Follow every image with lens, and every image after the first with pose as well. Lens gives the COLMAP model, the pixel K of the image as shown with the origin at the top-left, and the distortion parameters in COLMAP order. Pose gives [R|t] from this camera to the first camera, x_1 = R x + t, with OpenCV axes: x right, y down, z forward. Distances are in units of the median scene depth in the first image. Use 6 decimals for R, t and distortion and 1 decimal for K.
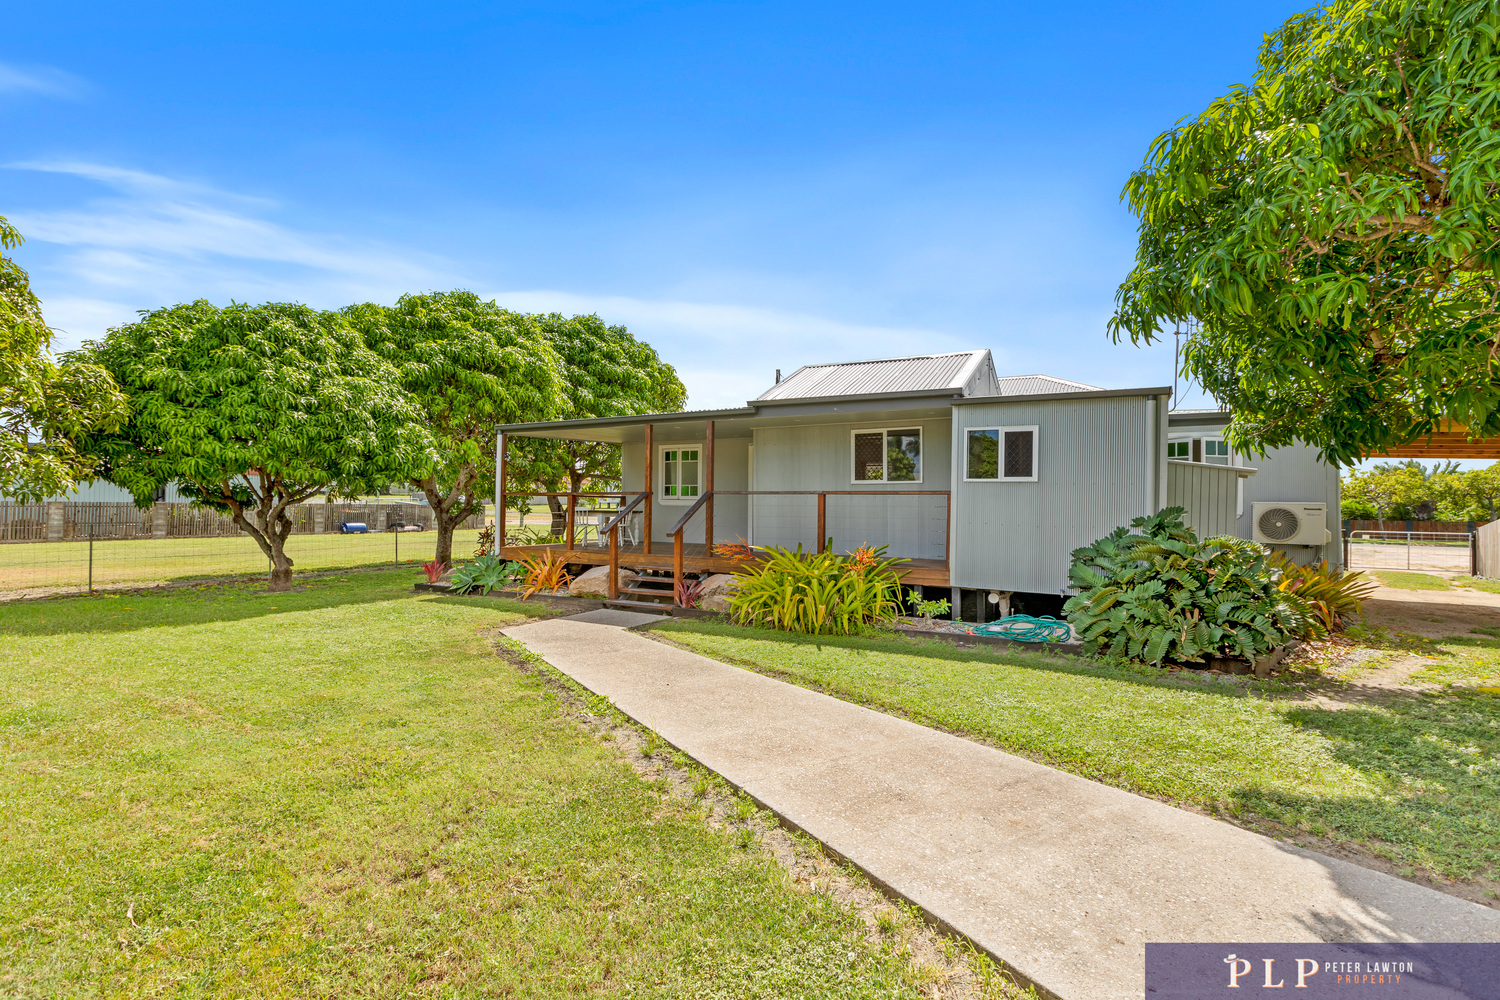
lens RADIAL K [[683.2, 0, 749.6], [0, 683.2, 503.6], [0, 0, 1]] dist [-0.005084, 0.000588]
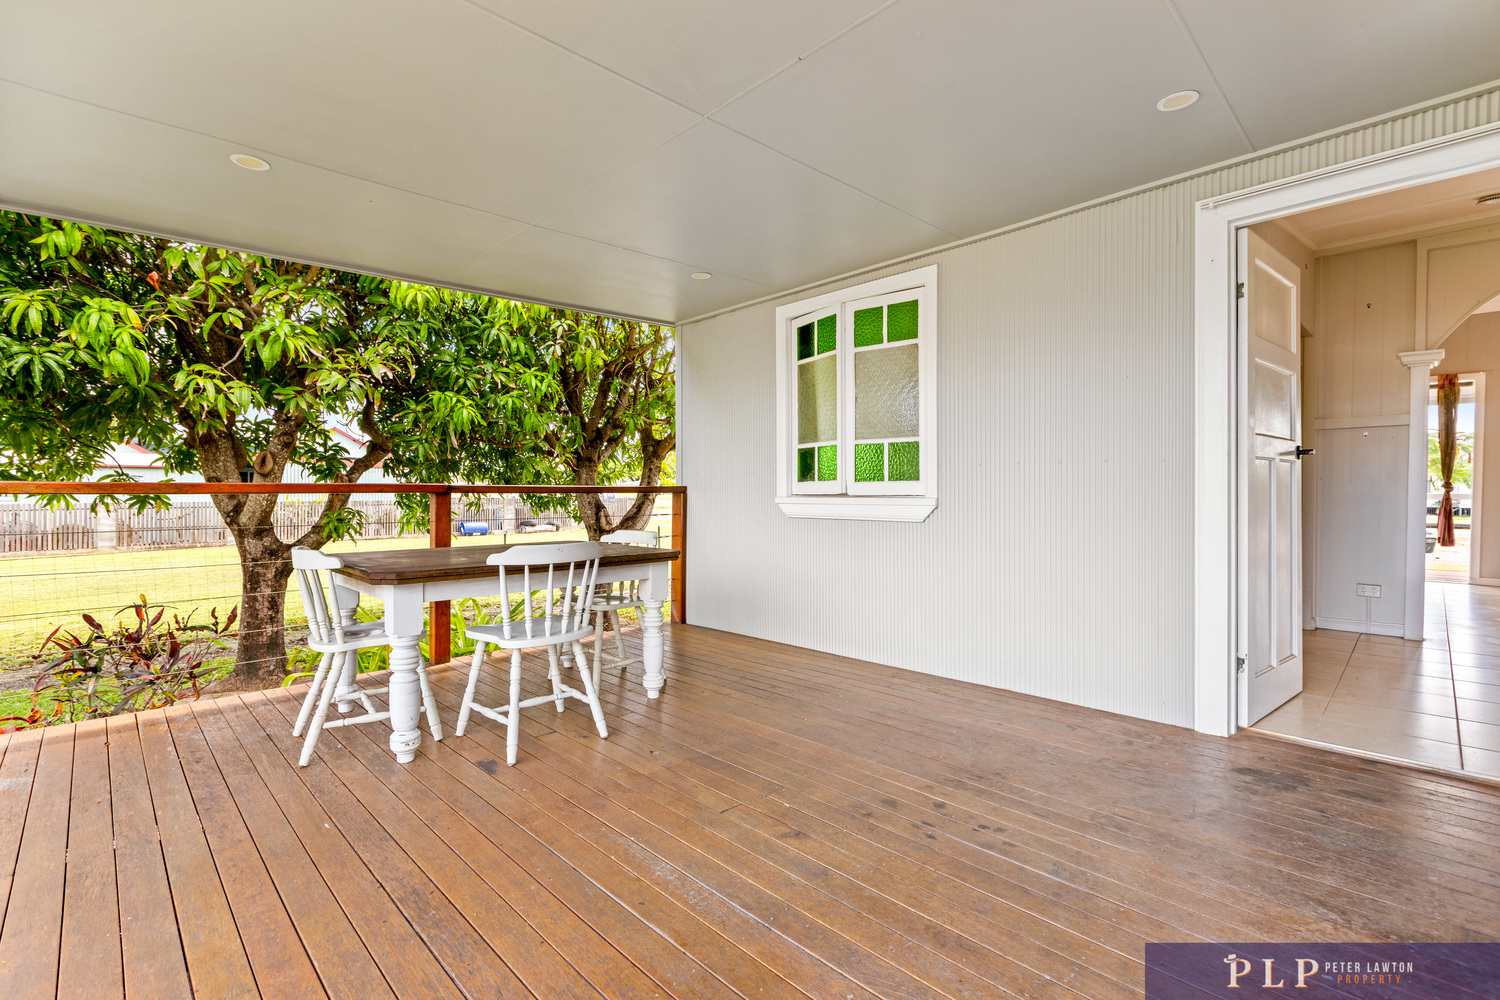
lens RADIAL K [[683.2, 0, 750.5], [0, 683.2, 499.8], [0, 0, 1]] dist [-0.005084, 0.000588]
pose [[0.959502, -0.010842, -0.281493, -0.114572], [0.014469, 0.999837, 0.010807, -0.013983], [0.281330, -0.014442, 0.959502, 1.309051]]
